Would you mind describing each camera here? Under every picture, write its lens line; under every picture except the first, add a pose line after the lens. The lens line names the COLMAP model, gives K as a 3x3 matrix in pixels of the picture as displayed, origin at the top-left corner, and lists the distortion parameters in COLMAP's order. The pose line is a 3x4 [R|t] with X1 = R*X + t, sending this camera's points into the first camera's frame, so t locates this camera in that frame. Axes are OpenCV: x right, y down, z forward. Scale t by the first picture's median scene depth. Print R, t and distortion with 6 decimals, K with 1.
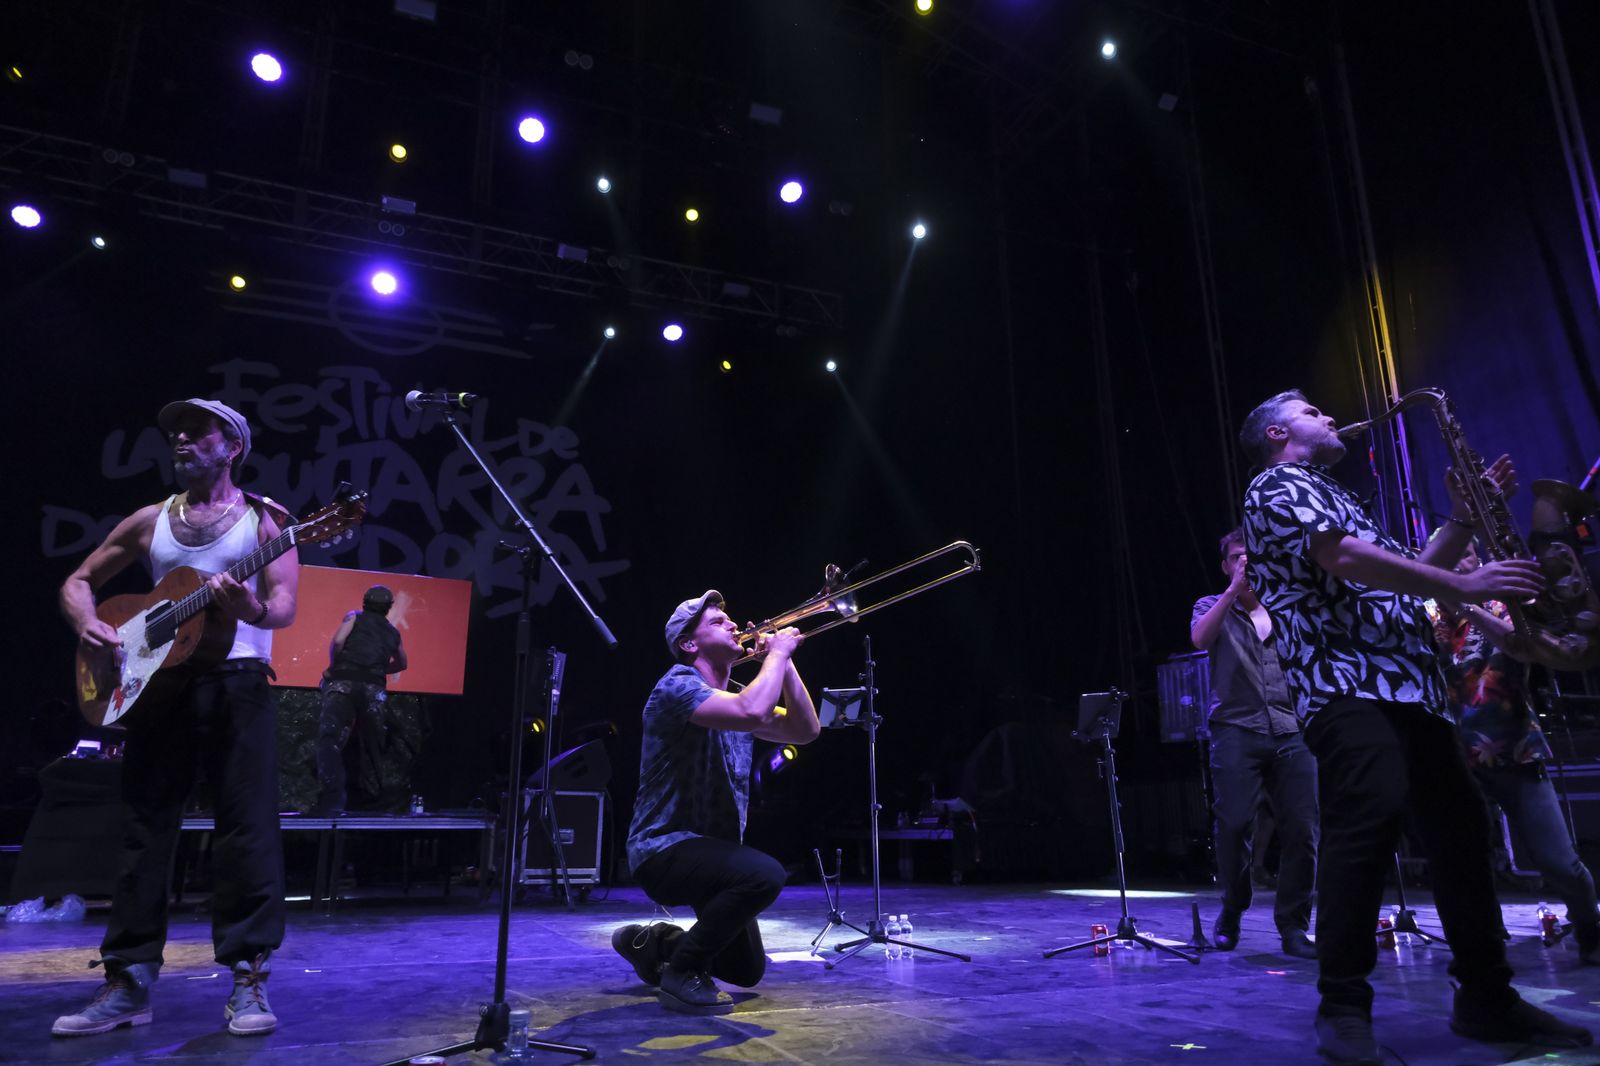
lens RADIAL K [[1025.8, 0, 800.0], [0, 1025.8, 533.0], [0, 0, 1]] dist [0.006763, 0.003718]
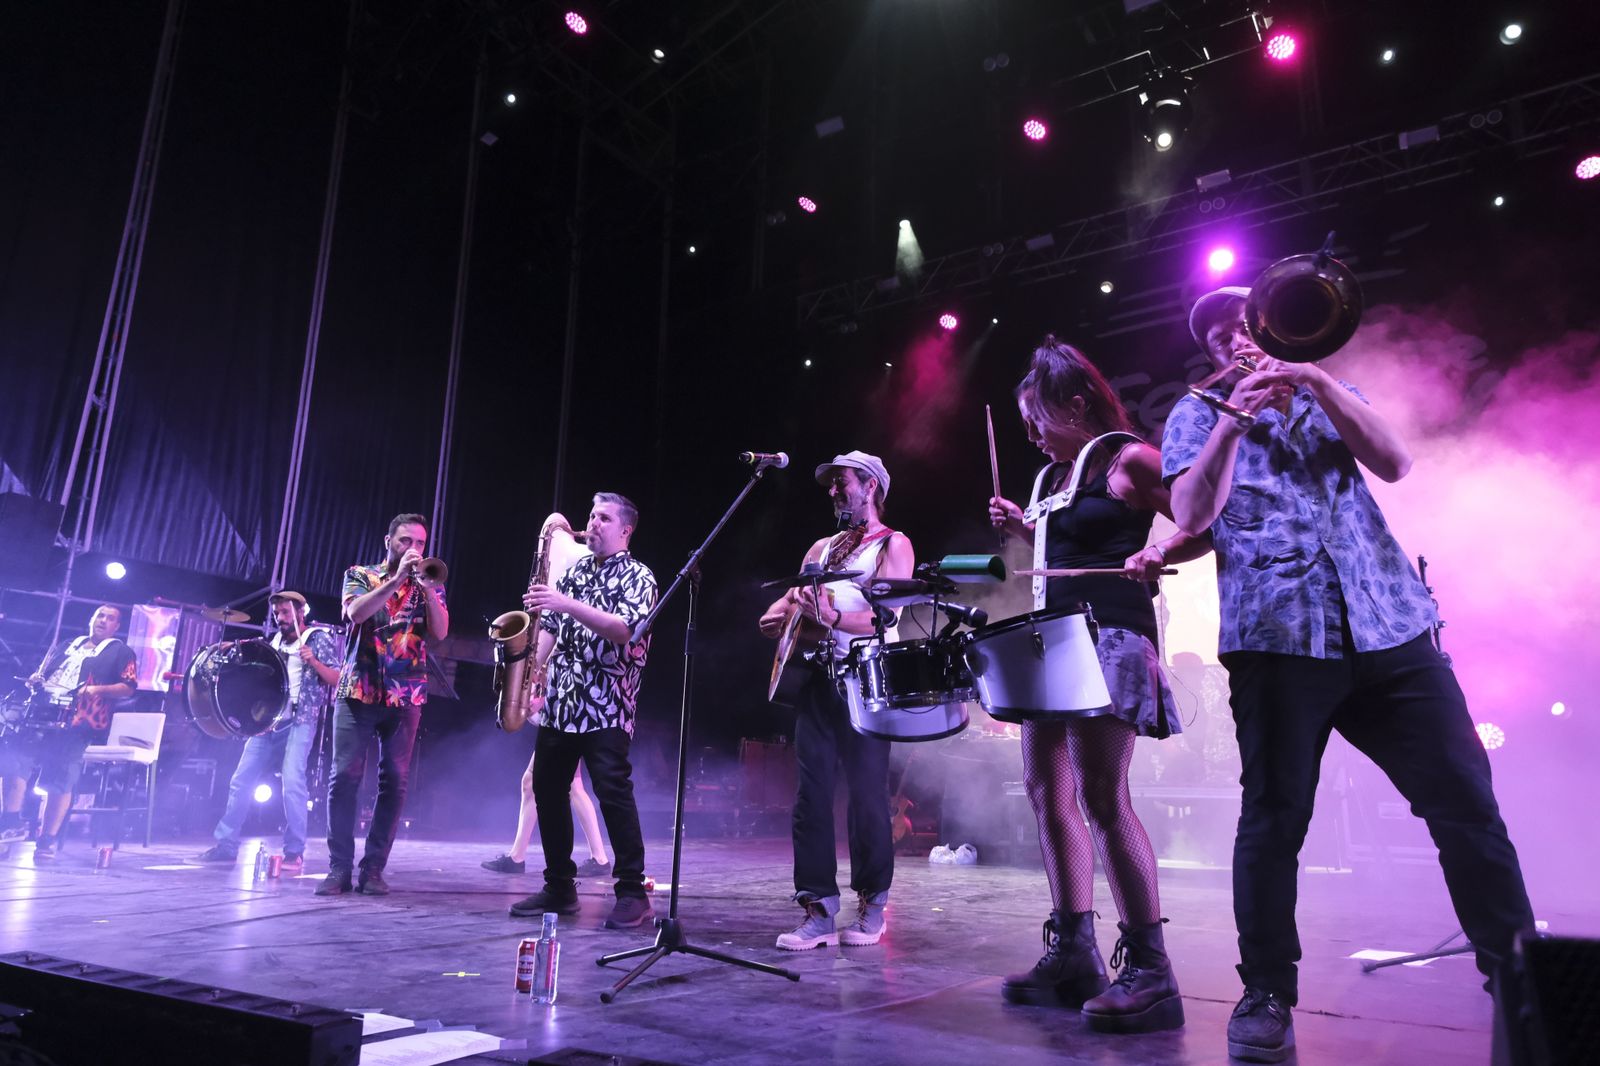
lens RADIAL K [[1044.8, 0, 800.0], [0, 1044.8, 533.0], [0, 0, 1]] dist [-0.003563, 0.006112]
pose [[0.572585, -0.186539, -0.798342, 0.399876], [0.200097, 0.976120, -0.084565, 0.062588], [0.795052, -0.111325, 0.596238, 0.149887]]
